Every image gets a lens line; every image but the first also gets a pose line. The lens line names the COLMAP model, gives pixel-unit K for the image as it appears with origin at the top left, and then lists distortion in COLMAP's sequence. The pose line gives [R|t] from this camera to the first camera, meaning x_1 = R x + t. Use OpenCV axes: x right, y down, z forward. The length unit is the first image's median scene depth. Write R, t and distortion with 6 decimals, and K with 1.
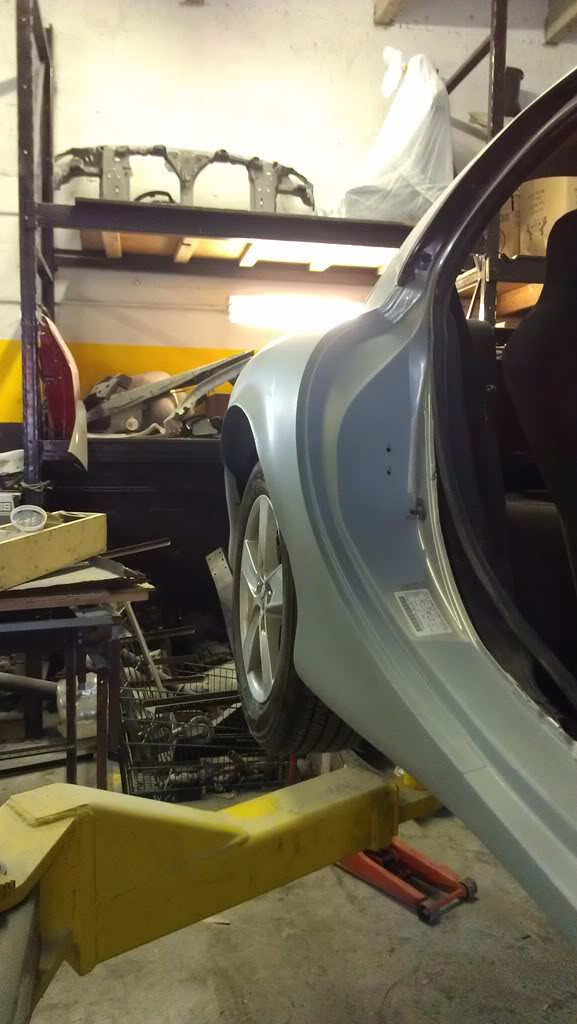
lens RADIAL K [[835.6, 0, 293.7], [0, 835.6, 510.5], [0, 0, 1]] dist [0.073819, -0.143829]
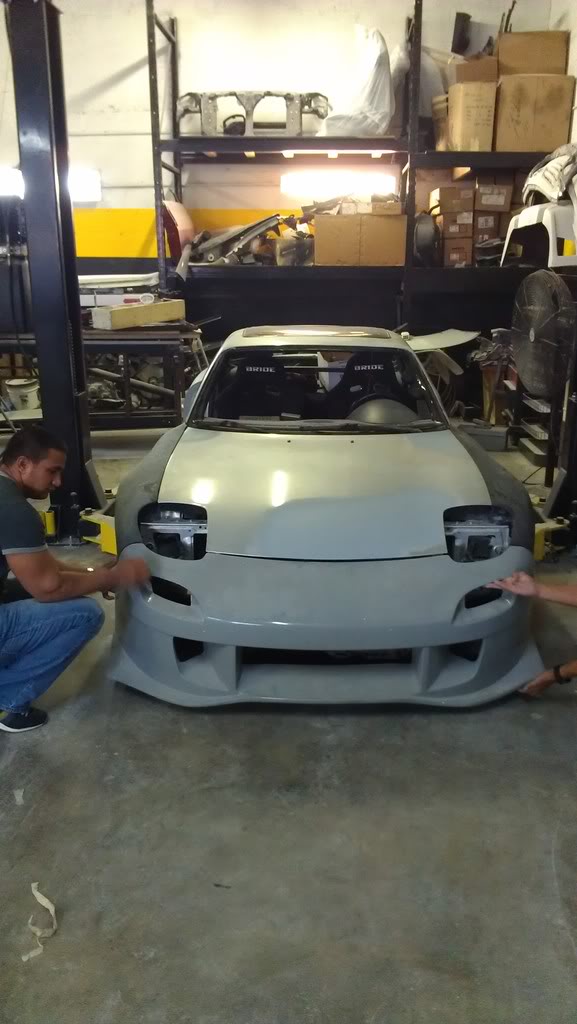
lens RADIAL K [[862.9, 0, 288.5], [0, 862.9, 512.0], [0, 0, 1]] dist [0.073579, -0.144901]
pose [[0.966862, 0.054400, -0.249435, 0.500882], [-0.007841, 0.982901, 0.183970, 0.102037], [0.255178, -0.175918, 0.950756, -0.935183]]
